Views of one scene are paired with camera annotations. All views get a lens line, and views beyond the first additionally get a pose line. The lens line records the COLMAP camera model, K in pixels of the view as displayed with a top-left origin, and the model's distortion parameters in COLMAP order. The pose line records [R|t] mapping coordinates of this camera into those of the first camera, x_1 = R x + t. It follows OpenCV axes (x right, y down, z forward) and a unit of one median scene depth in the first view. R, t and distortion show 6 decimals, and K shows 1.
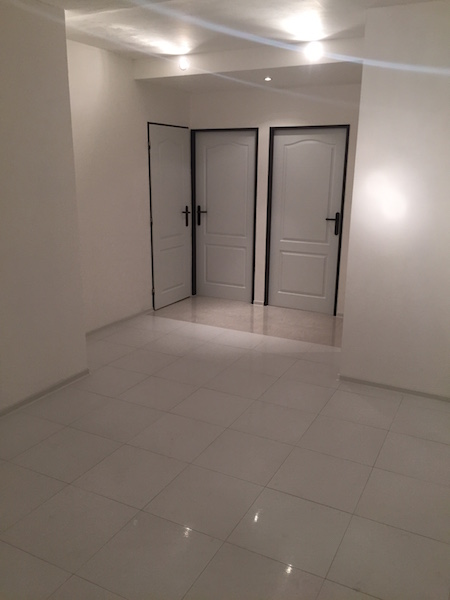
lens RADIAL K [[503.4, 0, 225.0], [0, 503.4, 311.1], [0, 0, 1]] dist [0.003317, 0.000480]
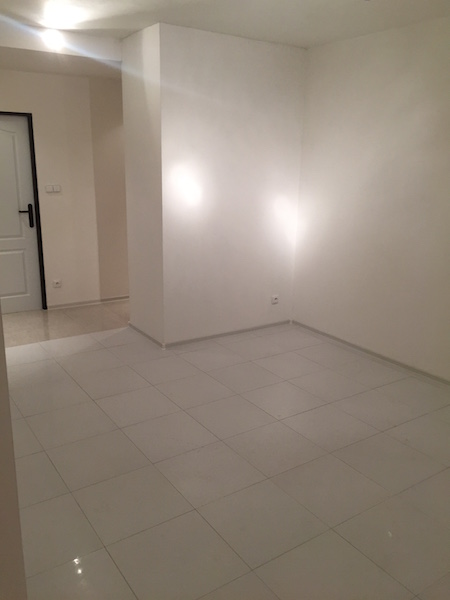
lens RADIAL K [[509.5, 0, 225.0], [0, 509.5, 300.0], [0, 0, 1]] dist [0.007464, -0.001370]
pose [[0.470418, -0.226249, 0.852947, -0.484411], [0.223350, 0.965628, 0.132956, -0.066666], [-0.853710, 0.127961, 0.504782, 0.218780]]
